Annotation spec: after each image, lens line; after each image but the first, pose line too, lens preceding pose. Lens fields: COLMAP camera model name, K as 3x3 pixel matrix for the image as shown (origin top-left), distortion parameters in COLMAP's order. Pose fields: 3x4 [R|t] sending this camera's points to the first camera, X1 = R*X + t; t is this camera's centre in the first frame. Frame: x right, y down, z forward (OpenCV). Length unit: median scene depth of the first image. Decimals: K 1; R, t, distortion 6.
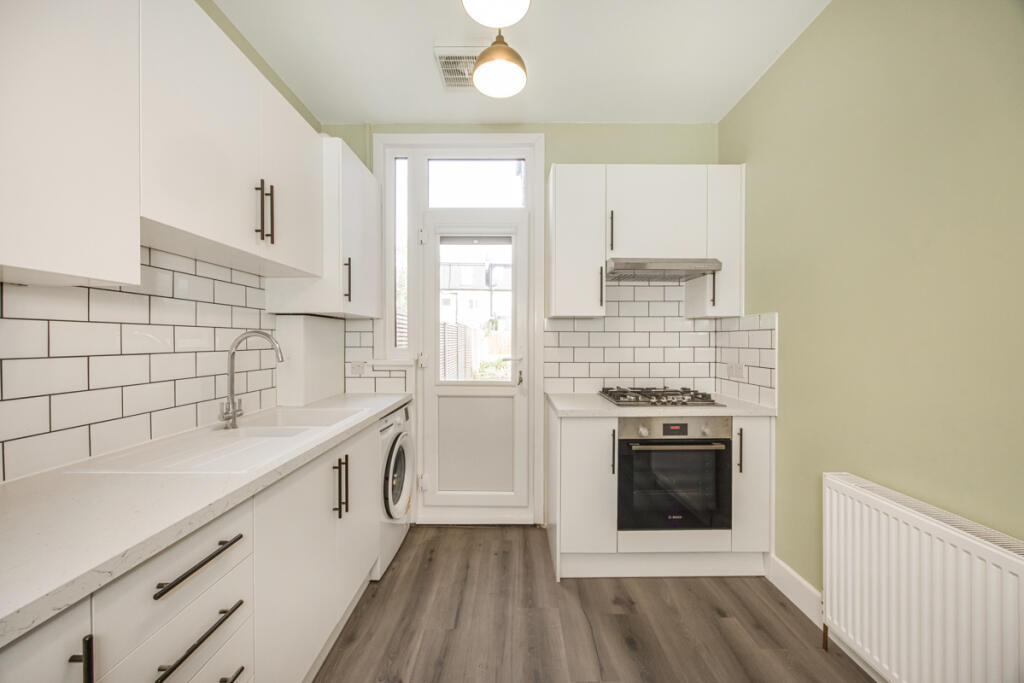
lens RADIAL K [[396.3, 0, 512.0], [0, 396.3, 341.5], [0, 0, 1]] dist [-0.000446, 0.000023]
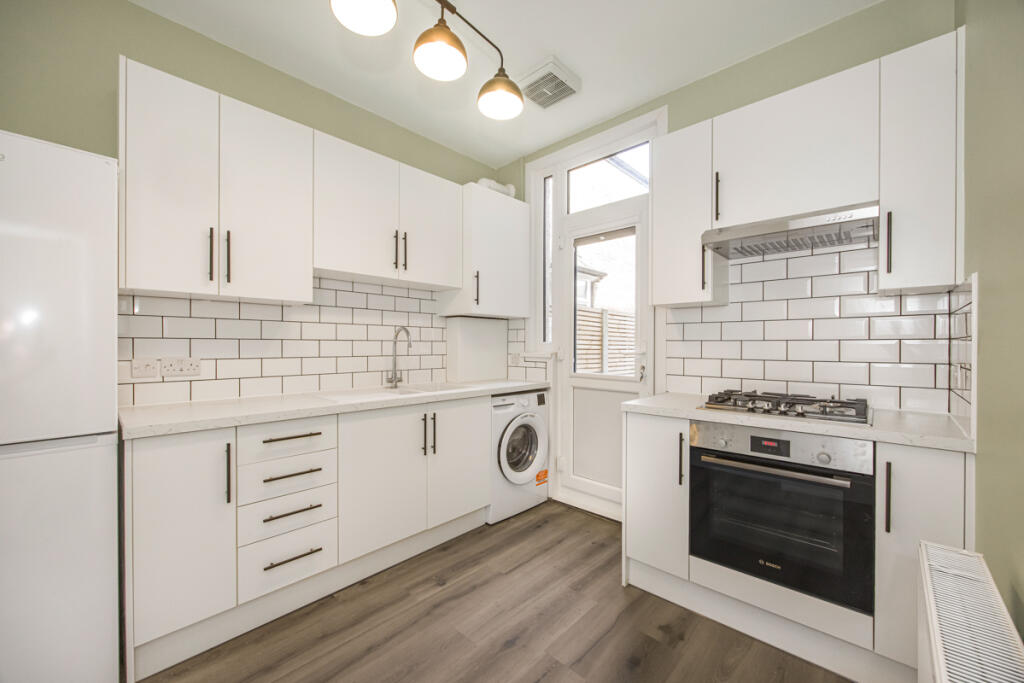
lens RADIAL K [[399.5, 0, 509.4], [0, 399.5, 345.8], [0, 0, 1]] dist [0.000379, 0.000030]
pose [[0.723711, 0.002124, -0.690100, 0.575305], [-0.005323, 0.999983, -0.002504, 0.037830], [0.690083, 0.005485, 0.723710, 0.117833]]
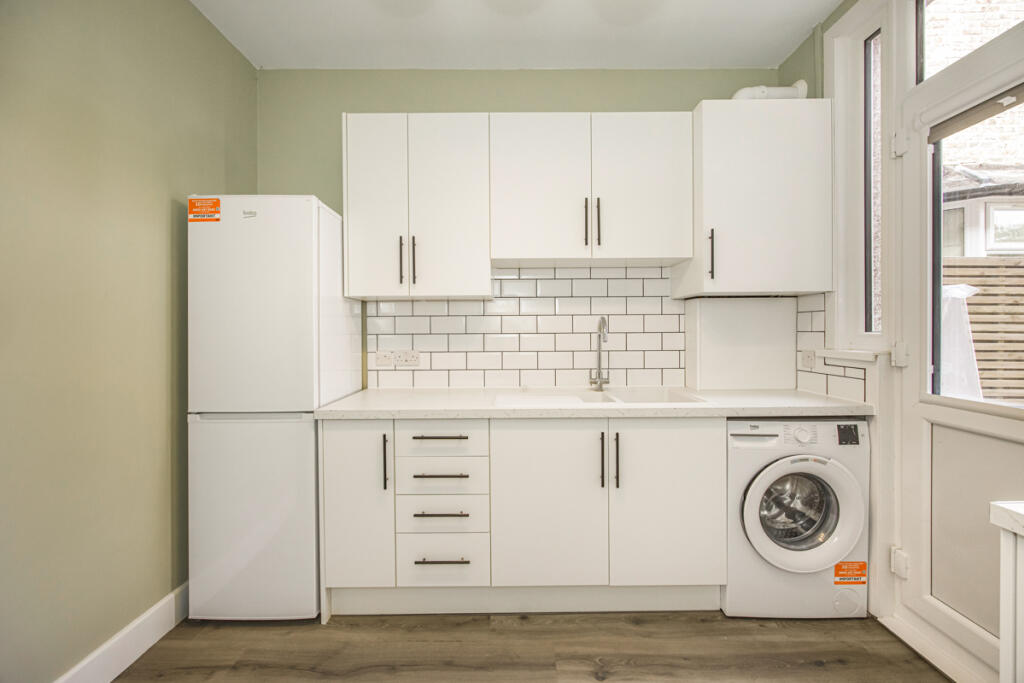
lens RADIAL K [[394.5, 0, 511.9], [0, 394.5, 334.2], [0, 0, 1]] dist [-0.000936, -0.000071]
pose [[-0.006144, 0.009789, -0.999933, 0.469875], [0.002398, 0.999949, 0.009775, 0.012516], [0.999978, -0.002338, -0.006167, 0.557211]]
